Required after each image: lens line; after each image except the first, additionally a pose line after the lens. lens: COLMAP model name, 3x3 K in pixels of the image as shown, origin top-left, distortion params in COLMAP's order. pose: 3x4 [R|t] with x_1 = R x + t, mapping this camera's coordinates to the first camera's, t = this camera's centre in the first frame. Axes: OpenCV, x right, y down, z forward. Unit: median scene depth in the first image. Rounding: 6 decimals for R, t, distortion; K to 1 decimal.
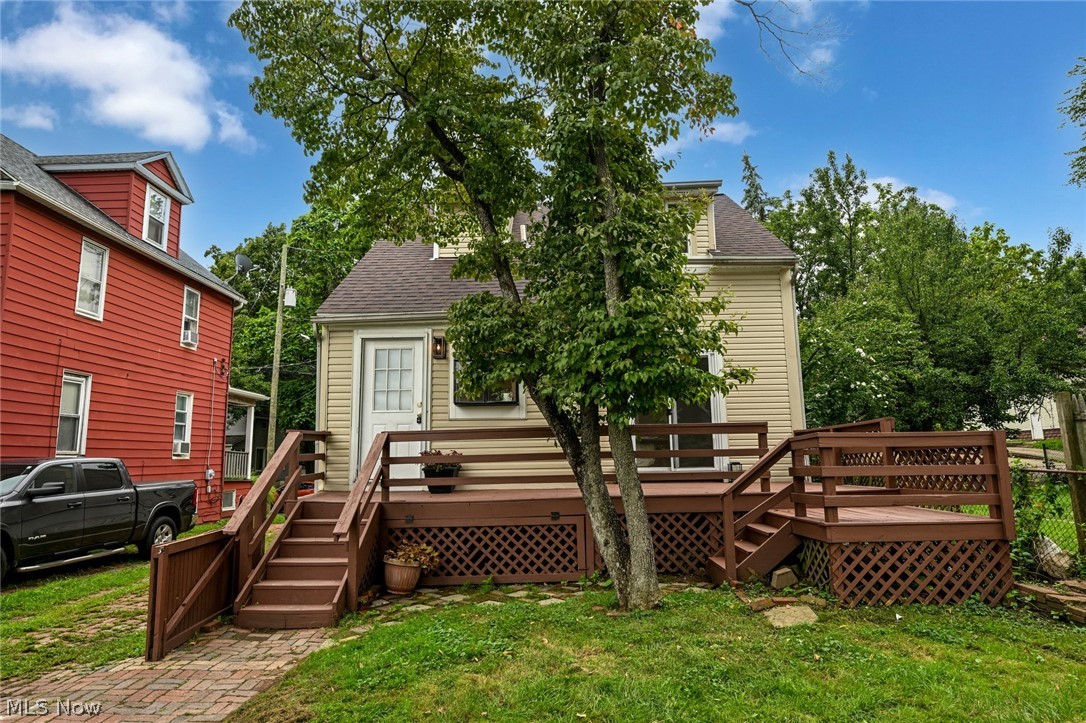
lens RADIAL K [[642.3, 0, 543.0], [0, 642.3, 361.5], [0, 0, 1]] dist [0.000701, -0.000809]
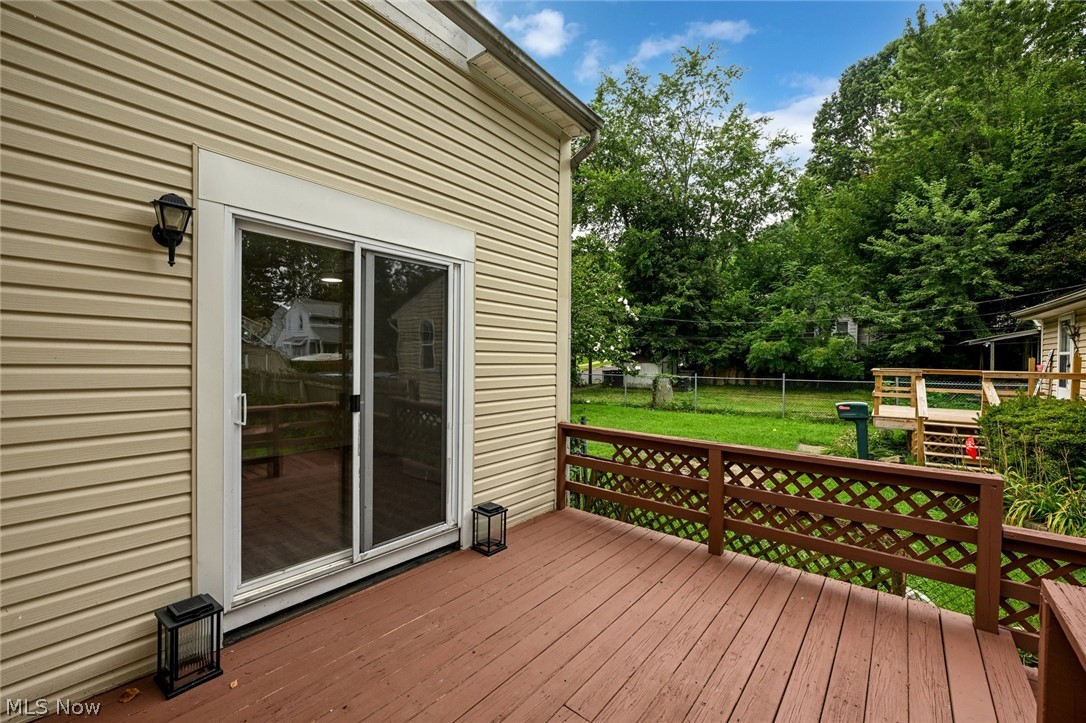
lens RADIAL K [[438.5, 0, 541.4], [0, 438.5, 364.9], [0, 0, 1]] dist [0.000916, 0.000014]
pose [[0.617816, 0.009572, 0.786265, 0.082406], [-0.144653, 0.984244, 0.101681, 0.020846], [-0.772903, -0.176556, 0.609466, 0.942441]]
